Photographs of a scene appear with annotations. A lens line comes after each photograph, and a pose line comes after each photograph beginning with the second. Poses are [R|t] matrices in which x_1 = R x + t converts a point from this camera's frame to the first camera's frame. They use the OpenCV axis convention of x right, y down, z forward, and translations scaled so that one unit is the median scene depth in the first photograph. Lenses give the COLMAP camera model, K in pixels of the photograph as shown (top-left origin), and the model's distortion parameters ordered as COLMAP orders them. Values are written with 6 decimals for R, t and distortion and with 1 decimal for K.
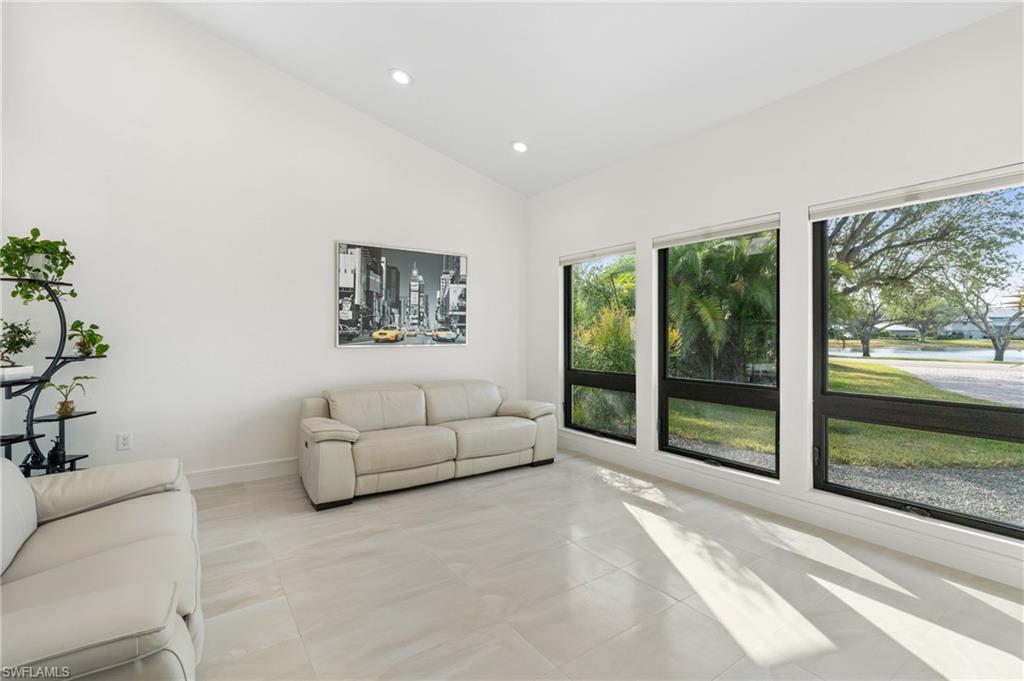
lens RADIAL K [[460.3, 0, 510.8], [0, 460.3, 335.5], [0, 0, 1]] dist [-0.009022, 0.002570]
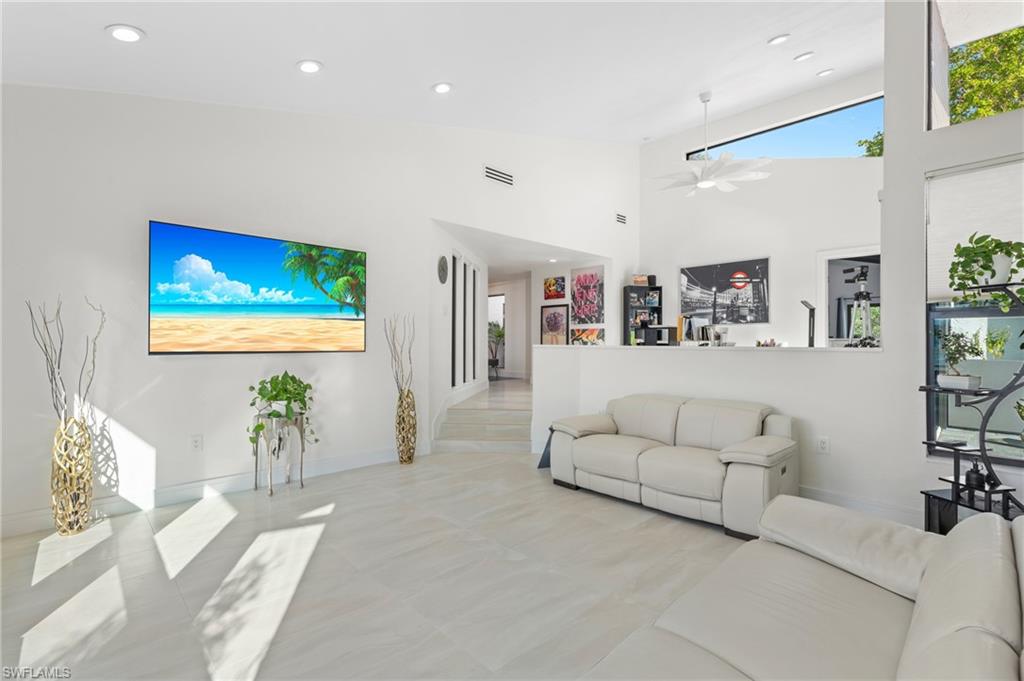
lens RADIAL K [[460.3, 0, 517.2], [0, 460.3, 339.3], [0, 0, 1]] dist [-0.009022, 0.002570]
pose [[-0.984808, -0.003078, -0.173619, 0.038762], [-0.002637, 0.999993, -0.002771, -0.005499], [0.173626, -0.002271, -0.984809, 1.104912]]
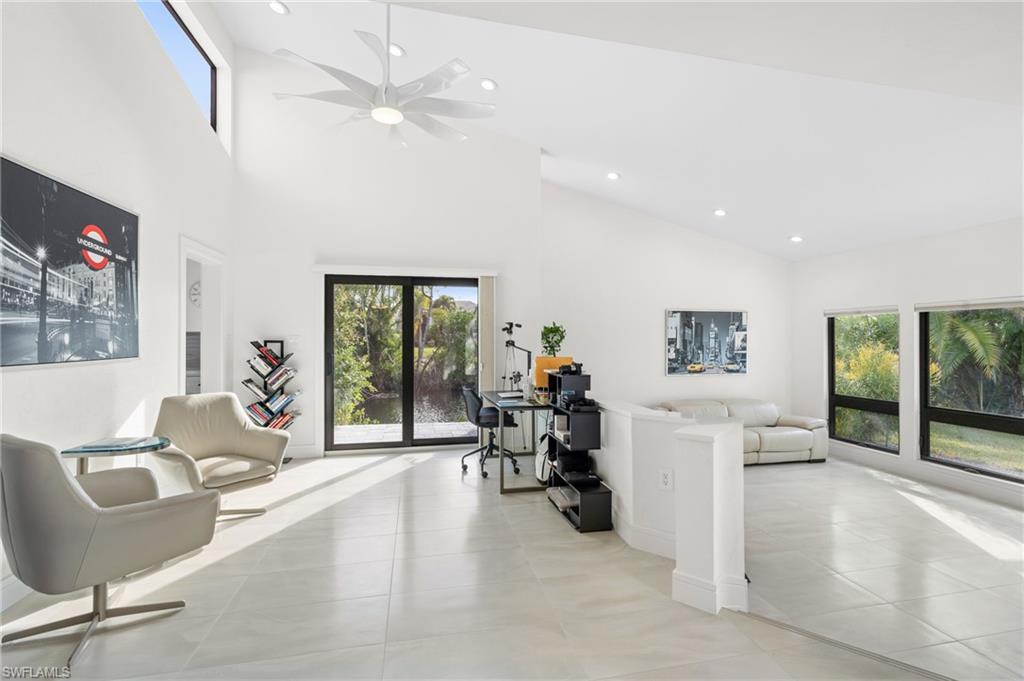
lens RADIAL K [[460.3, 0, 506.9], [0, 460.3, 335.1], [0, 0, 1]] dist [-0.009022, 0.002570]
pose [[0.920207, -0.003617, -0.391416, -0.249254], [-0.000991, 0.999933, -0.011572, -0.092256], [0.391431, 0.011037, 0.920141, -0.660524]]
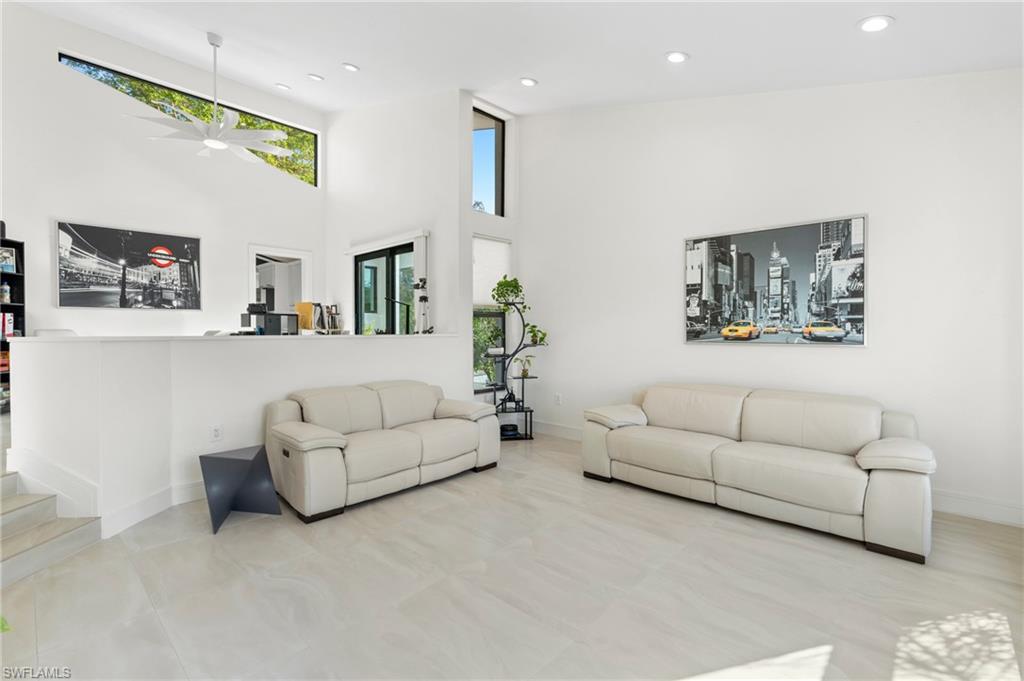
lens RADIAL K [[460.3, 0, 514.0], [0, 460.3, 334.2], [0, 0, 1]] dist [-0.009022, 0.002570]
pose [[0.209532, 0.007049, -0.977776, 0.510347], [-0.000296, 0.999974, 0.007146, -0.002532], [0.977802, -0.001208, 0.209528, 0.394740]]
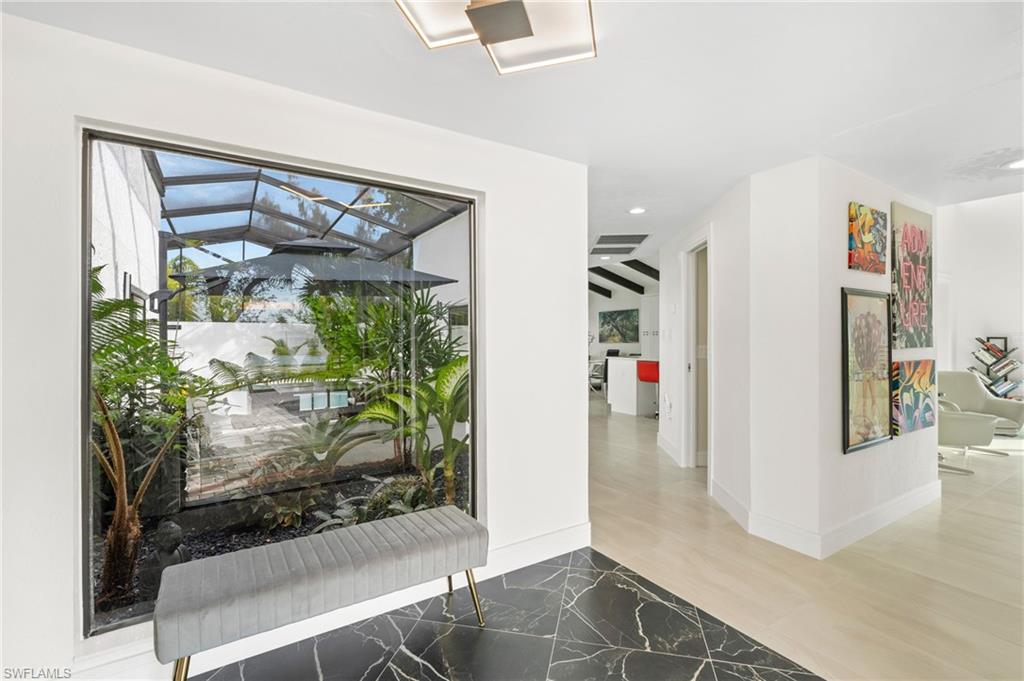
lens RADIAL K [[460.3, 0, 507.9], [0, 460.3, 340.6], [0, 0, 1]] dist [-0.009022, 0.002570]
pose [[-0.036777, 0.002136, -0.999321, 0.215619], [0.001875, 0.999996, 0.002068, -0.086874], [0.999322, -0.001797, -0.036780, -1.265674]]
